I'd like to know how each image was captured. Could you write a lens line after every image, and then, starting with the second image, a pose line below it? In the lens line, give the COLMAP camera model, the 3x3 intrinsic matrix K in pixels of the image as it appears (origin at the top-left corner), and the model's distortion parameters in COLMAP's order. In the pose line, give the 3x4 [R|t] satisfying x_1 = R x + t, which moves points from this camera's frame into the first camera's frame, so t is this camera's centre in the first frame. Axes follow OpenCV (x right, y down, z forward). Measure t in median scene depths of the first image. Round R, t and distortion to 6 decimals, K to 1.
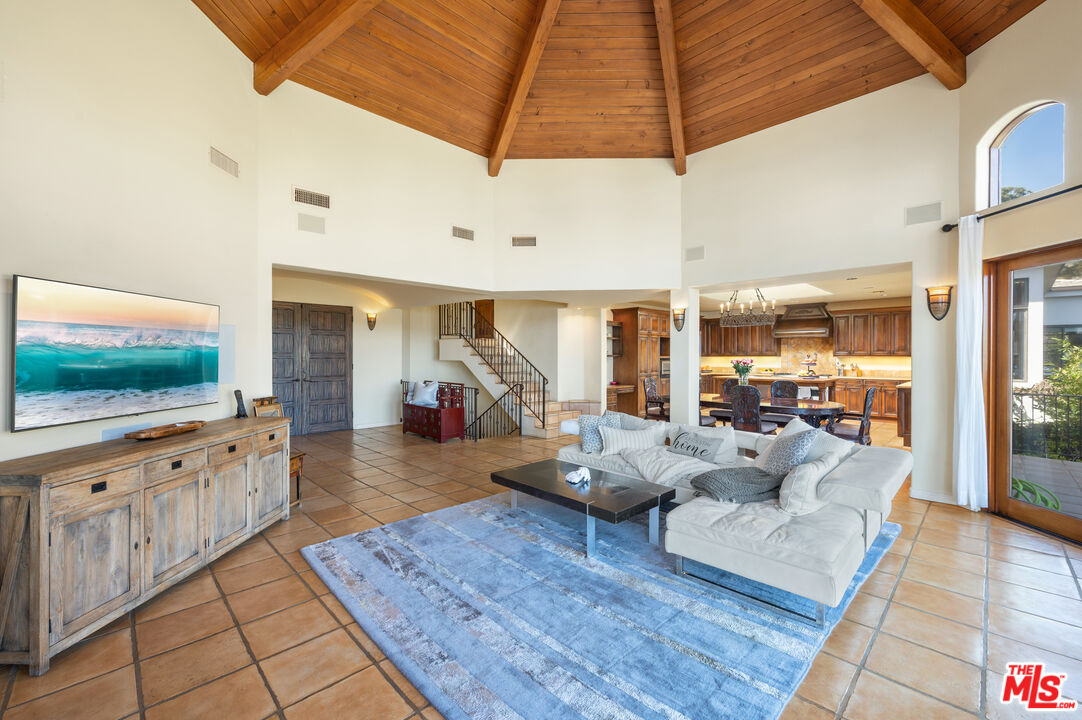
lens RADIAL K [[439.5, 0, 541.0], [0, 439.5, 360.0], [0, 0, 1]] dist [-0.000815, -0.000193]
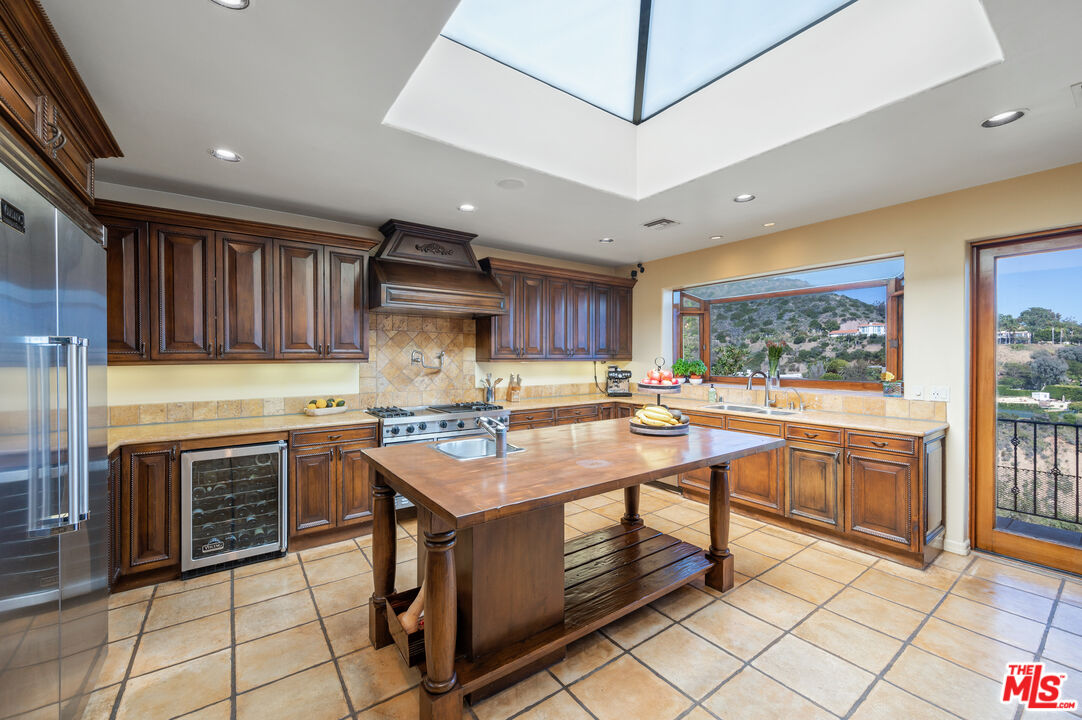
lens RADIAL K [[433.7, 0, 544.7], [0, 433.7, 357.2], [0, 0, 1]] dist [0.001317, 0.000222]
pose [[0.151711, -0.001074, 0.988424, 0.227560], [0.010608, 0.999944, -0.000542, -0.010773], [-0.988368, 0.010568, 0.151713, 0.834507]]
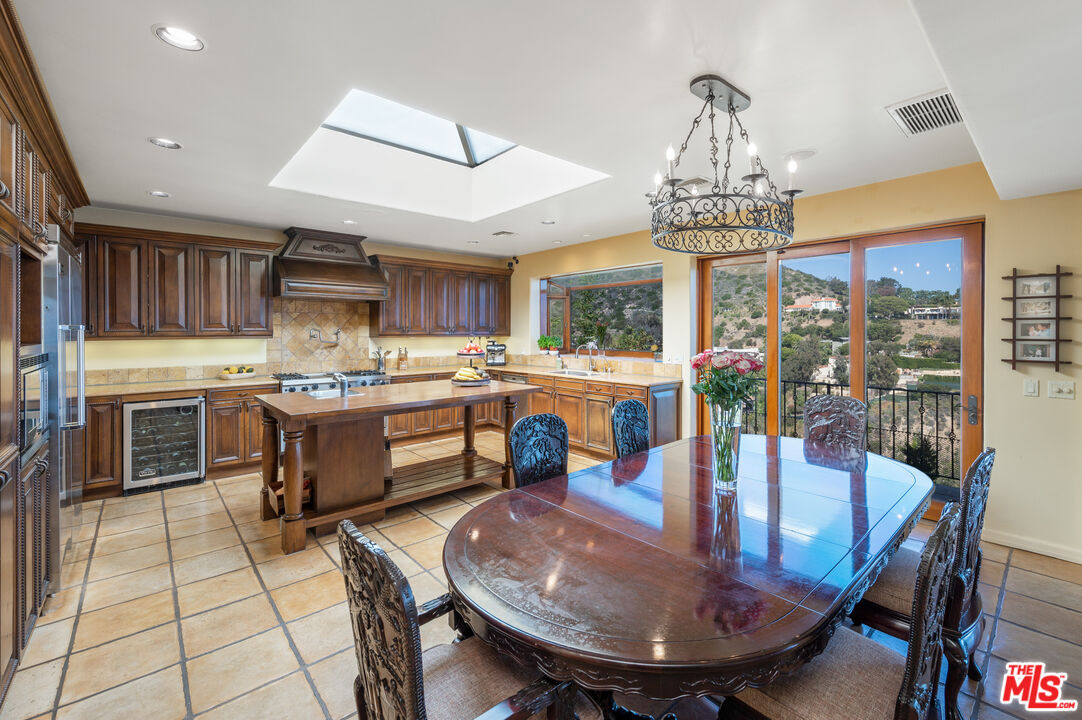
lens RADIAL K [[460.8, 0, 545.8], [0, 460.8, 330.9], [0, 0, 1]] dist [-0.001143, -0.000352]
pose [[0.058277, 0.000774, 0.998300, 0.090906], [0.010489, 0.999944, -0.001388, -0.012086], [-0.998245, 0.010552, 0.058266, 0.717087]]
